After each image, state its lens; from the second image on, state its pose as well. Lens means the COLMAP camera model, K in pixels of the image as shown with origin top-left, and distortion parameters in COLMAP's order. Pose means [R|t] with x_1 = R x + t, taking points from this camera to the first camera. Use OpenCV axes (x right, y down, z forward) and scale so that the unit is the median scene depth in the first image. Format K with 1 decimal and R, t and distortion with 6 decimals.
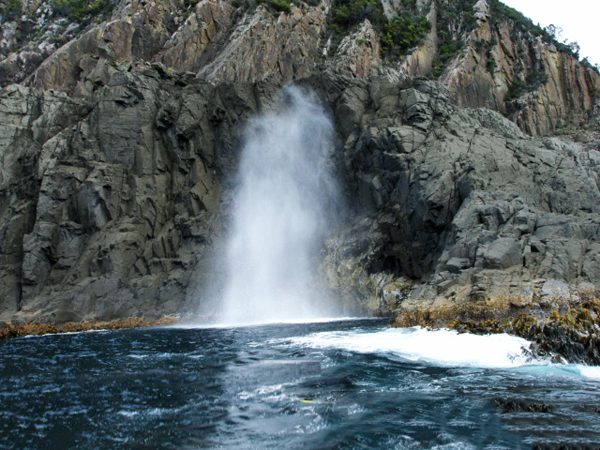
lens RADIAL K [[673.6, 0, 300.0], [0, 673.6, 227.5], [0, 0, 1]] dist [-0.127928, 0.000000]
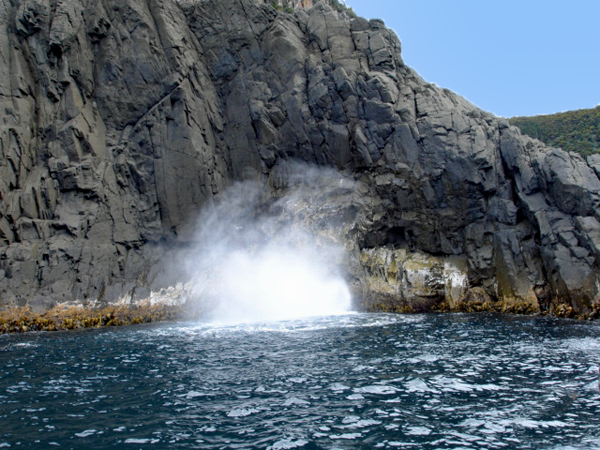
lens RADIAL K [[673.6, 0, 301.1], [0, 673.6, 226.1], [0, 0, 1]] dist [-0.127928, 0.000000]
pose [[0.885911, 0.045695, 0.461600, -0.270273], [-0.051979, 0.998648, 0.000899, 0.038021], [-0.460935, -0.024790, 0.887088, 0.281558]]
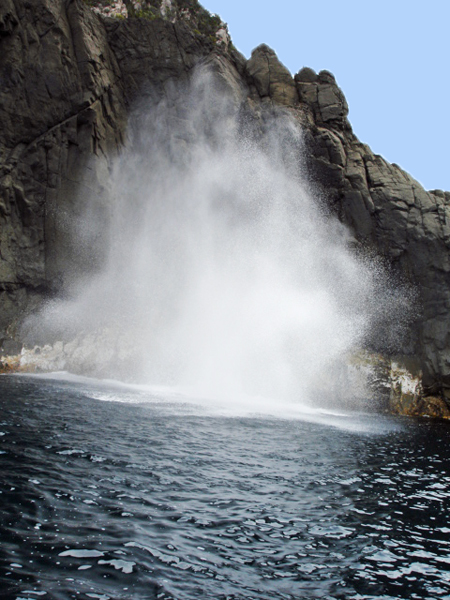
lens RADIAL K [[673.6, 0, 225.6], [0, 673.6, 295.8], [0, 0, 1]] dist [-0.127928, 0.000000]
pose [[0.819995, 0.178201, 0.543924, -0.253890], [-0.193751, 0.980617, -0.029182, 0.055278], [-0.538581, -0.081457, 0.838627, 0.413848]]
